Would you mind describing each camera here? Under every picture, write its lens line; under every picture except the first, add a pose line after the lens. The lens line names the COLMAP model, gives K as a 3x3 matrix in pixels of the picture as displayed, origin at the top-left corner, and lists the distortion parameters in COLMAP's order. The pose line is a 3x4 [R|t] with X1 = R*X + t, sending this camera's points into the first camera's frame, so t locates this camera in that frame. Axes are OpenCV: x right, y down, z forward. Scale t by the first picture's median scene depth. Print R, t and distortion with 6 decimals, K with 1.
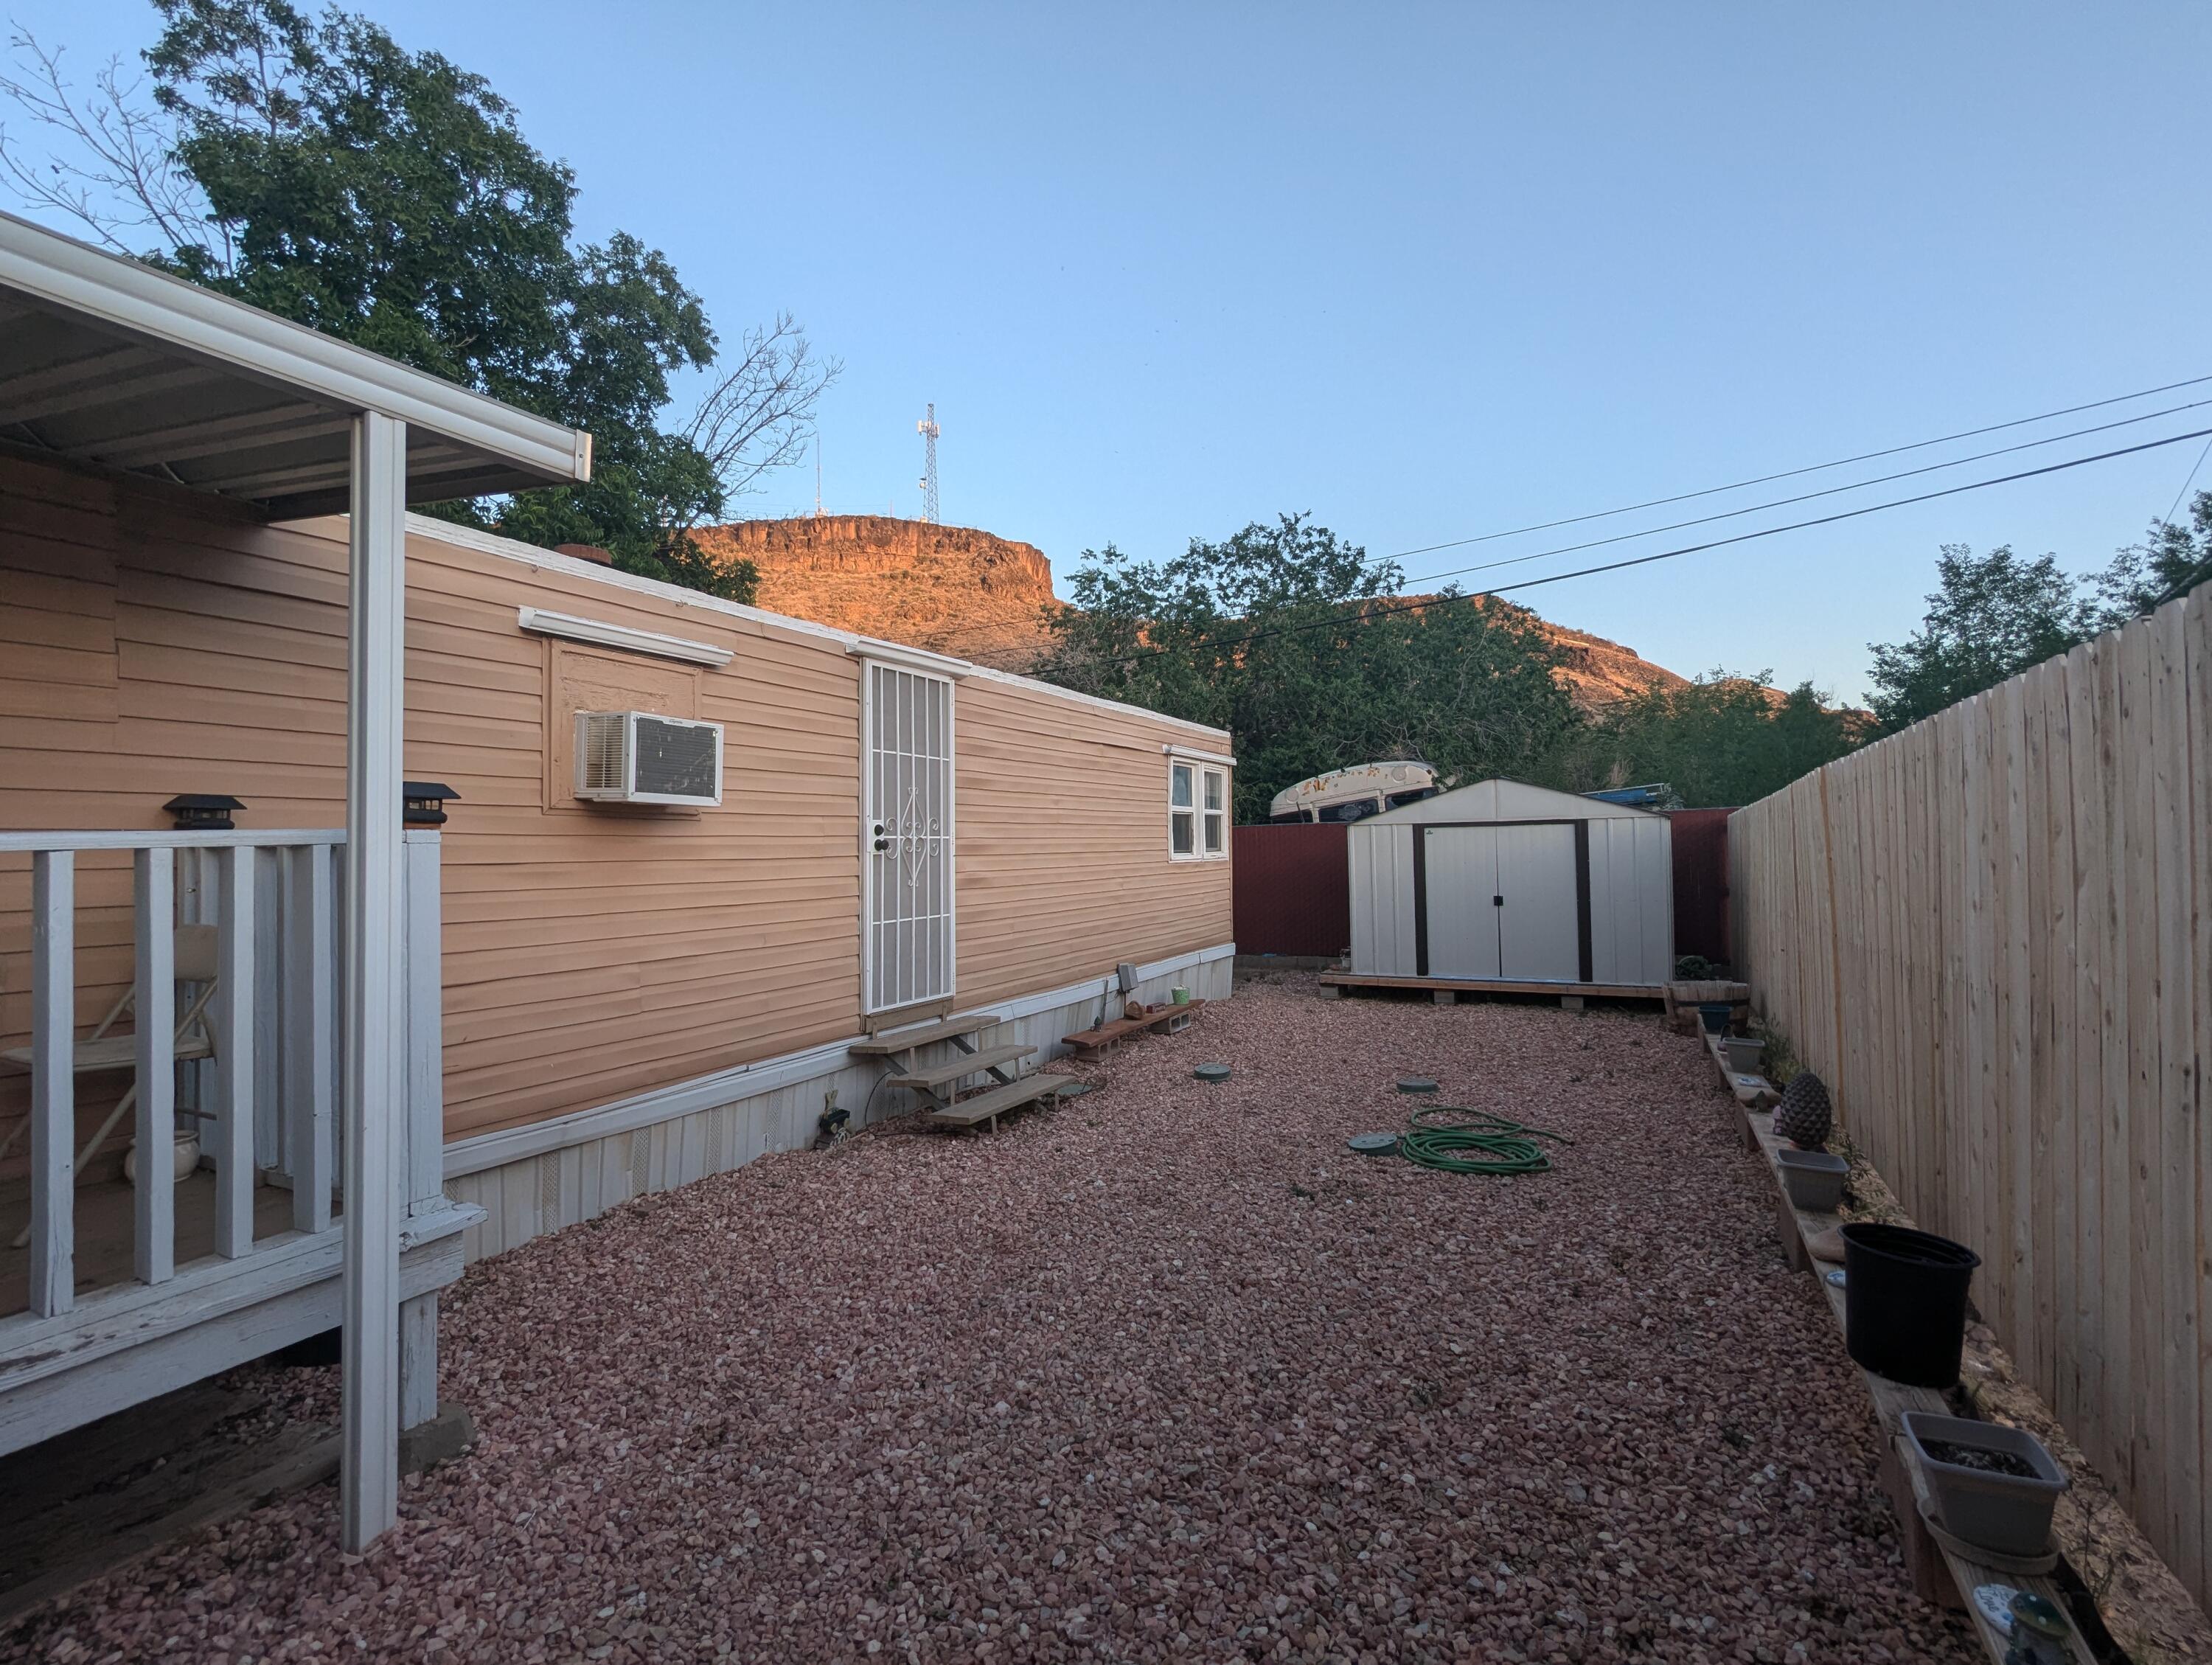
lens RADIAL K [[1054.4, 0, 1099.6], [0, 1054.4, 825.6], [0, 0, 1]] dist [-0.005073, 0.002756]
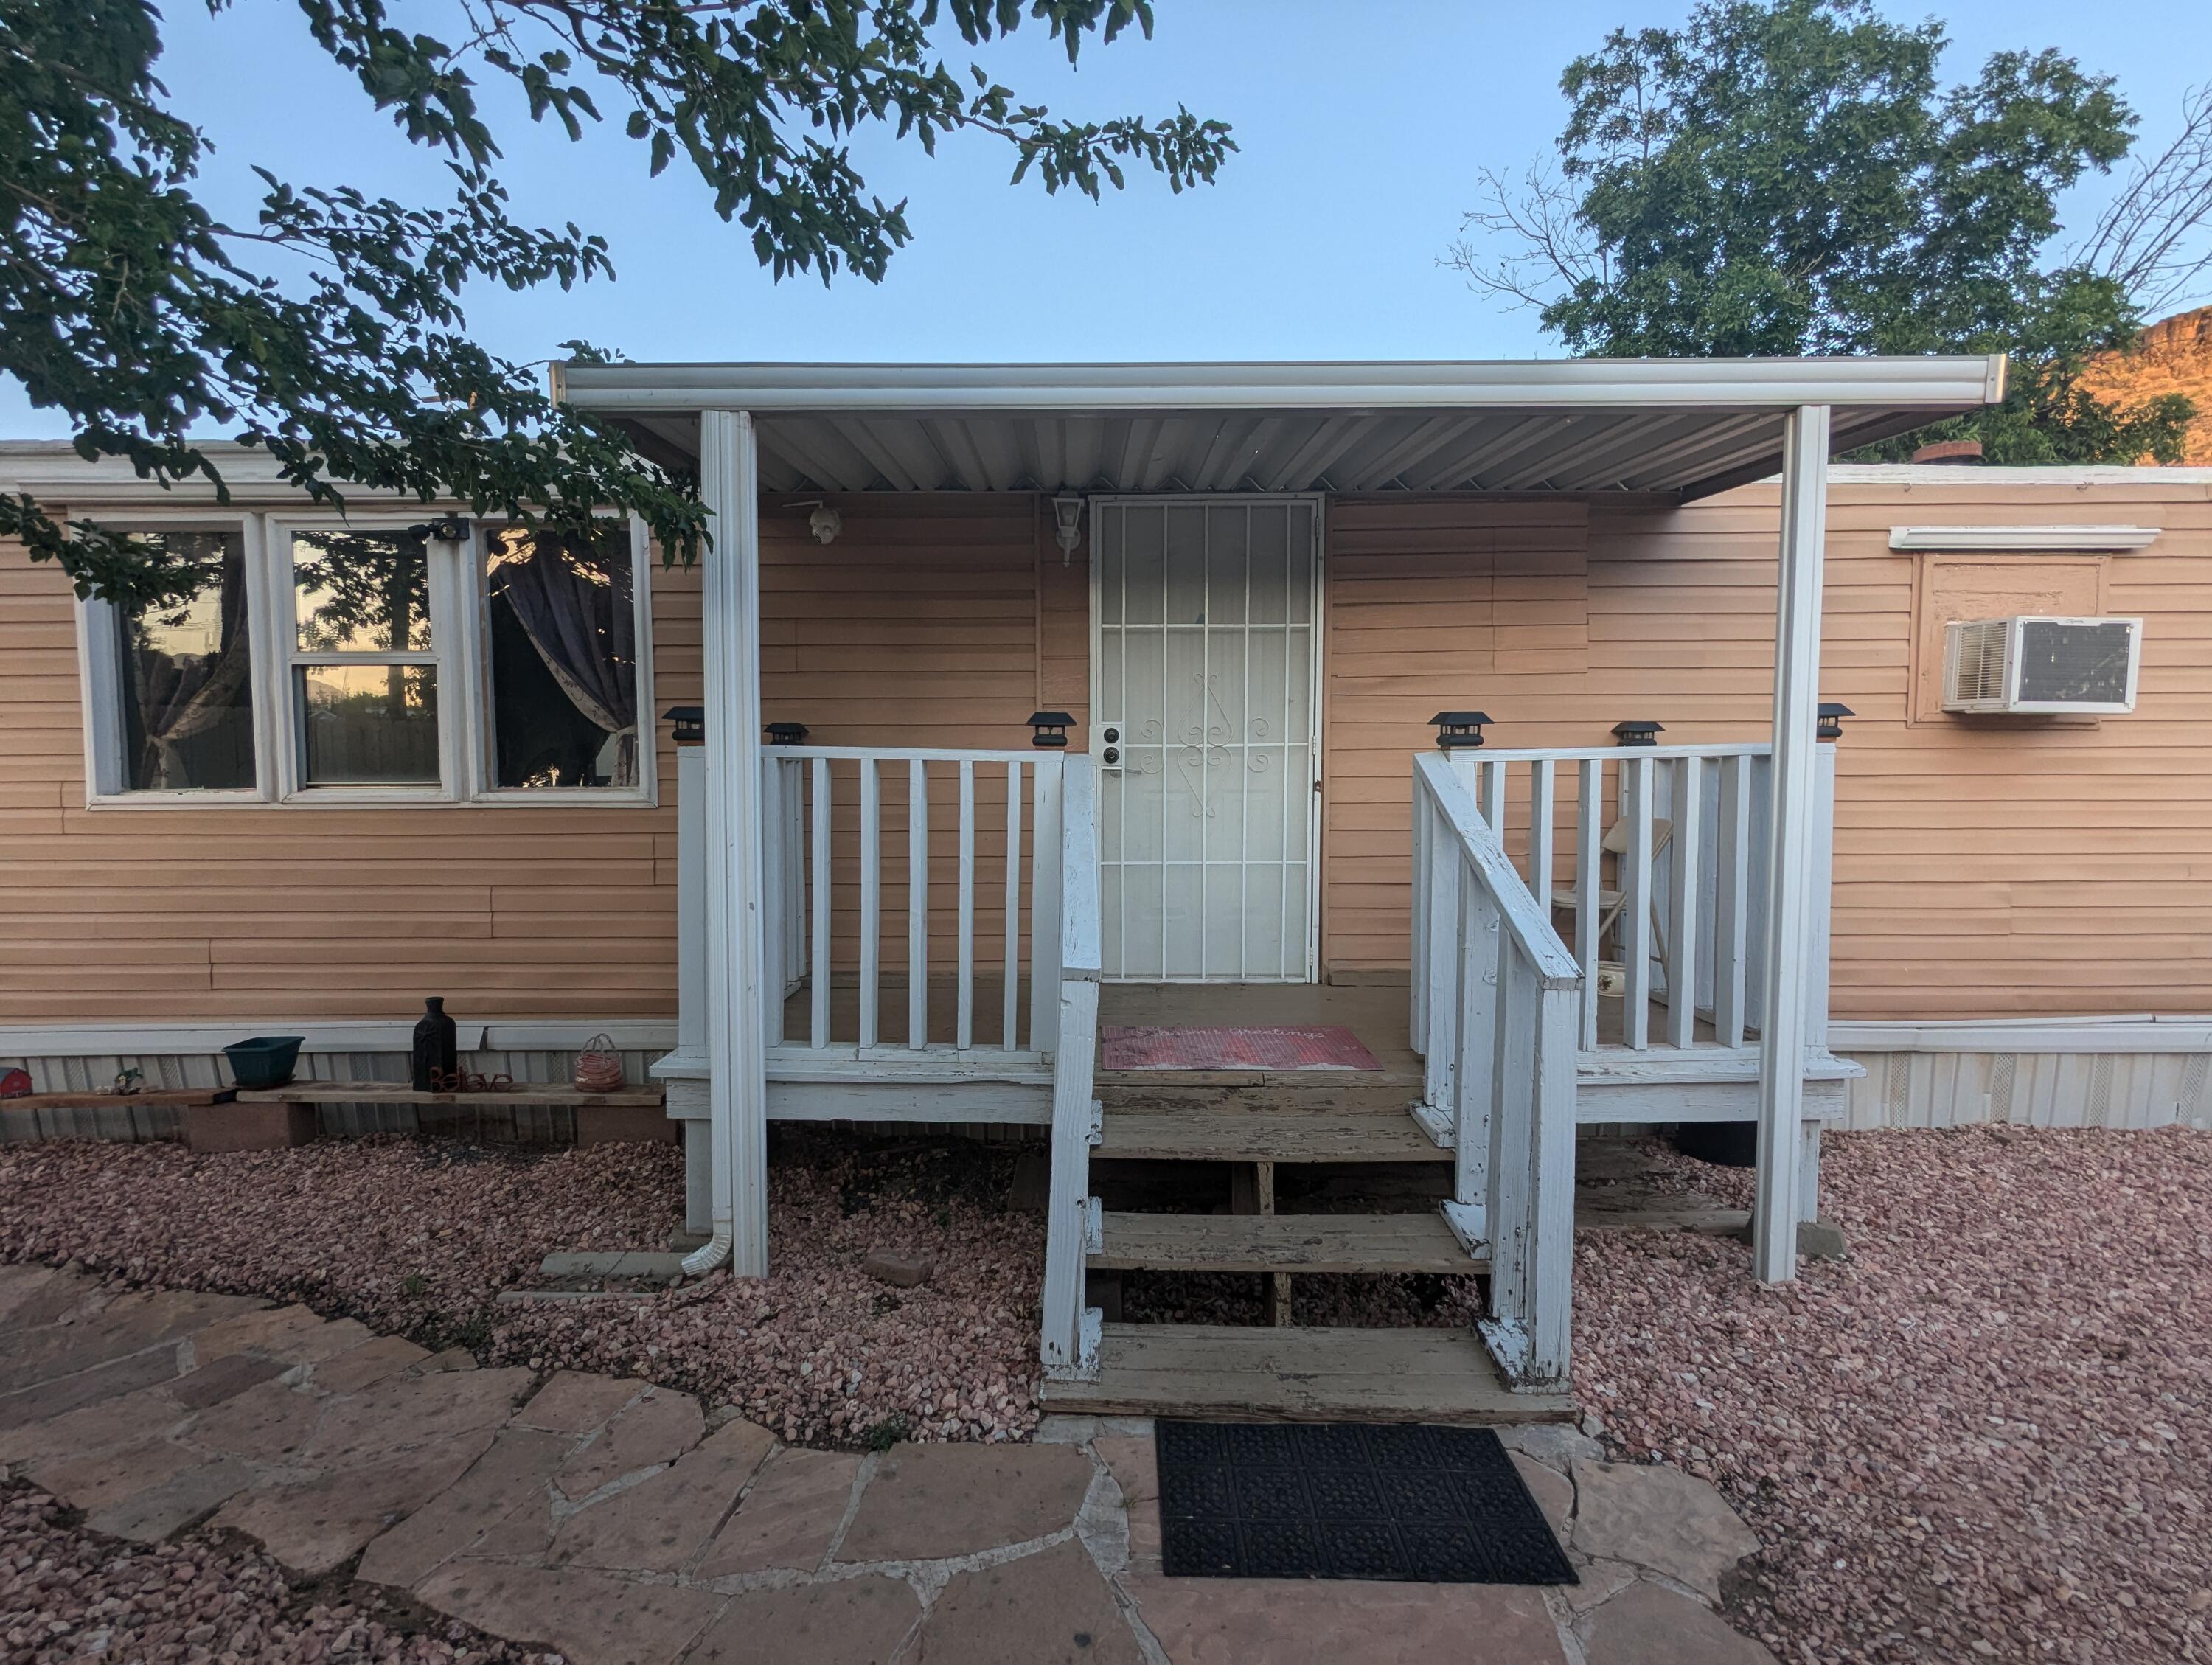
lens RADIAL K [[1054.4, 0, 1102.9], [0, 1054.4, 834.1], [0, 0, 1]] dist [-0.005073, 0.002756]
pose [[0.455353, 0.056362, -0.888525, 0.034764], [0.018194, 0.997197, 0.072580, 0.003768], [0.890125, -0.049216, 0.453051, -0.173637]]
